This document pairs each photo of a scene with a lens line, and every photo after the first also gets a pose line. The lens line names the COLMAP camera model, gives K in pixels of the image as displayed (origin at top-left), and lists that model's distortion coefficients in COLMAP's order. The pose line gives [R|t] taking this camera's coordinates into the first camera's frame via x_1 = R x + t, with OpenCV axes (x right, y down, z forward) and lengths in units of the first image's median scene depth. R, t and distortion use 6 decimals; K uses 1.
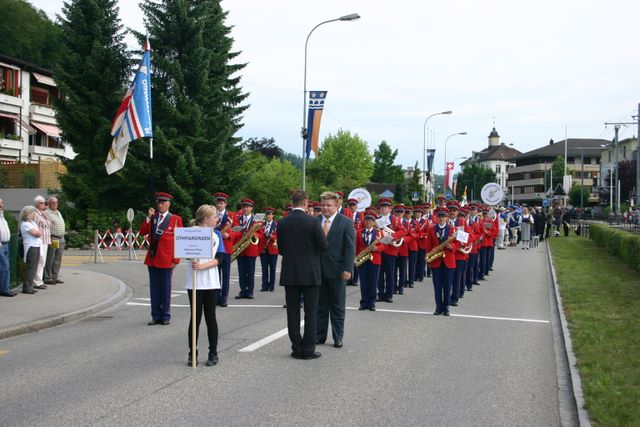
lens RADIAL K [[946.6, 0, 320.0], [0, 946.6, 213.5], [0, 0, 1]] dist [0.165264, -0.016135]
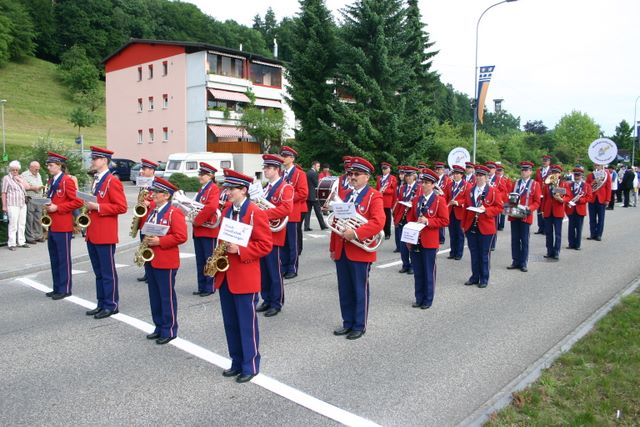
lens RADIAL K [[536.7, 0, 320.0], [0, 536.7, 213.5], [0, 0, 1]] dist [-0.057047, 0.008469]
pose [[0.886442, 0.039544, -0.461148, 0.123039], [-0.001824, 0.996634, 0.081958, -0.002379], [0.462837, -0.071810, 0.883530, 0.319953]]
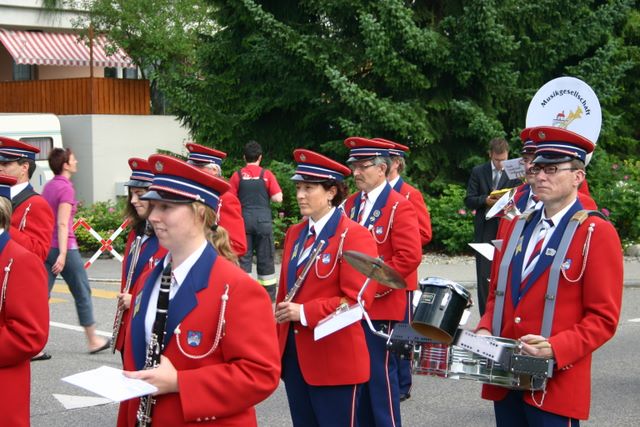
lens RADIAL K [[1631.1, 0, 320.0], [0, 1631.1, 213.5], [0, 0, 1]] dist [0.072030, 0.247504]
pose [[0.870809, 0.001712, -0.491618, 0.141904], [0.016656, 0.999317, 0.032984, -0.003038], [0.491339, -0.036911, 0.870186, 0.388722]]
